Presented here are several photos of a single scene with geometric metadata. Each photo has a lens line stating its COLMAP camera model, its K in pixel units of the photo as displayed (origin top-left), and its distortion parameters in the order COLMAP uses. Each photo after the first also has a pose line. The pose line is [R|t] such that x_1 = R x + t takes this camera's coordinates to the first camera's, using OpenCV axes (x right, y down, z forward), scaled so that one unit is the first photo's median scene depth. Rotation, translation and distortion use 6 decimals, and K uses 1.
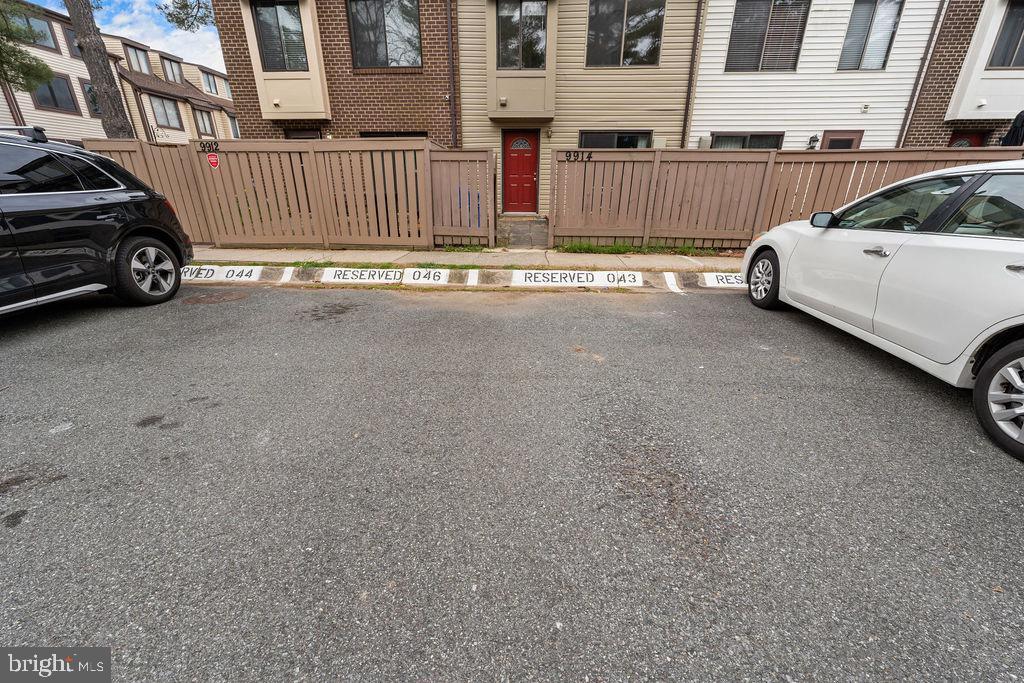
lens RADIAL K [[431.5, 0, 497.9], [0, 431.5, 360.6], [0, 0, 1]] dist [-0.000662, 0.000629]
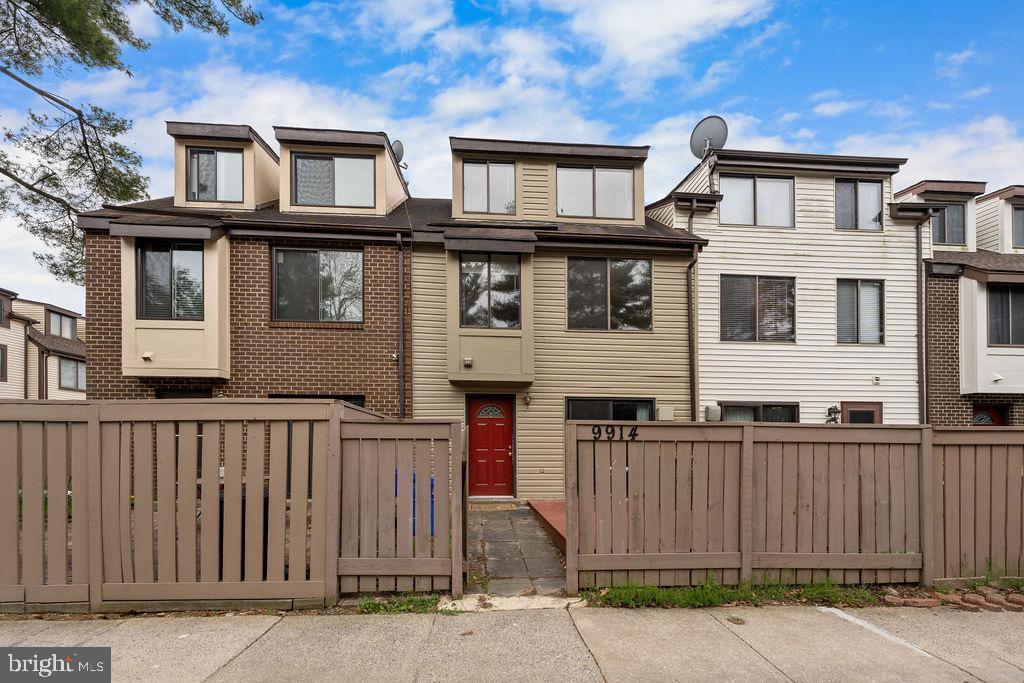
lens RADIAL K [[431.5, 0, 518.0], [0, 431.5, 435.2], [0, 0, 1]] dist [-0.000662, 0.000629]
pose [[0.988639, 0.003285, 0.150270, -0.015063], [0.056879, 0.917234, -0.394268, -0.169562], [-0.139128, 0.398336, 0.906627, 0.336144]]
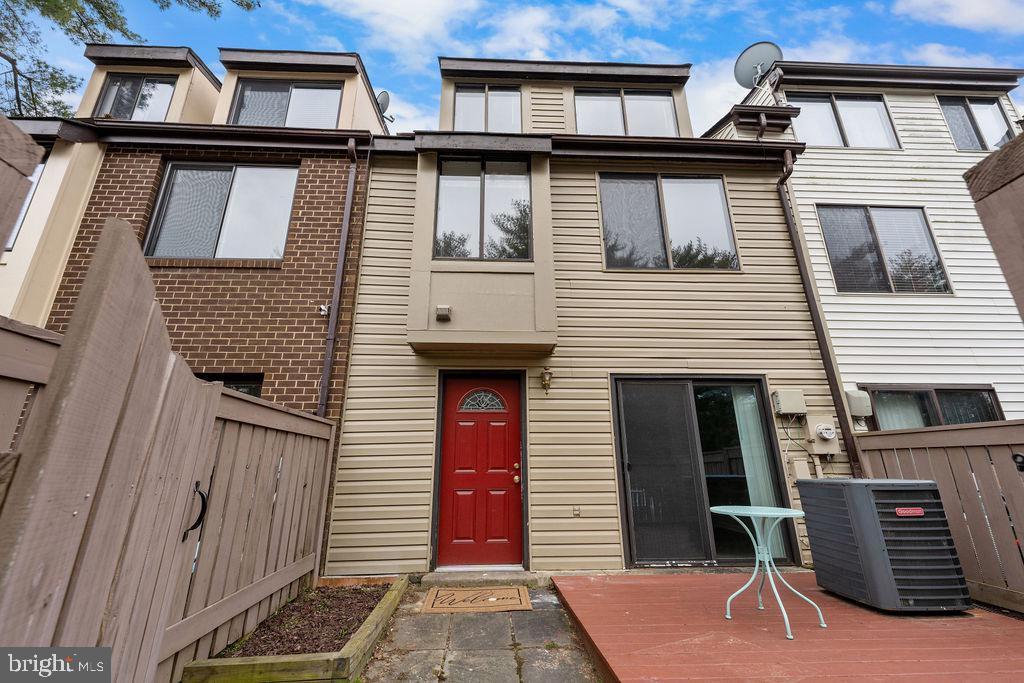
lens RADIAL K [[385.9, 0, 520.8], [0, 385.9, 341.5], [0, 0, 1]] dist [-0.000225, 0.000416]
pose [[0.990504, 0.034765, 0.133019, 0.040275], [0.059794, 0.762287, -0.644472, -0.312422], [-0.123803, 0.646305, 0.752969, 0.704678]]
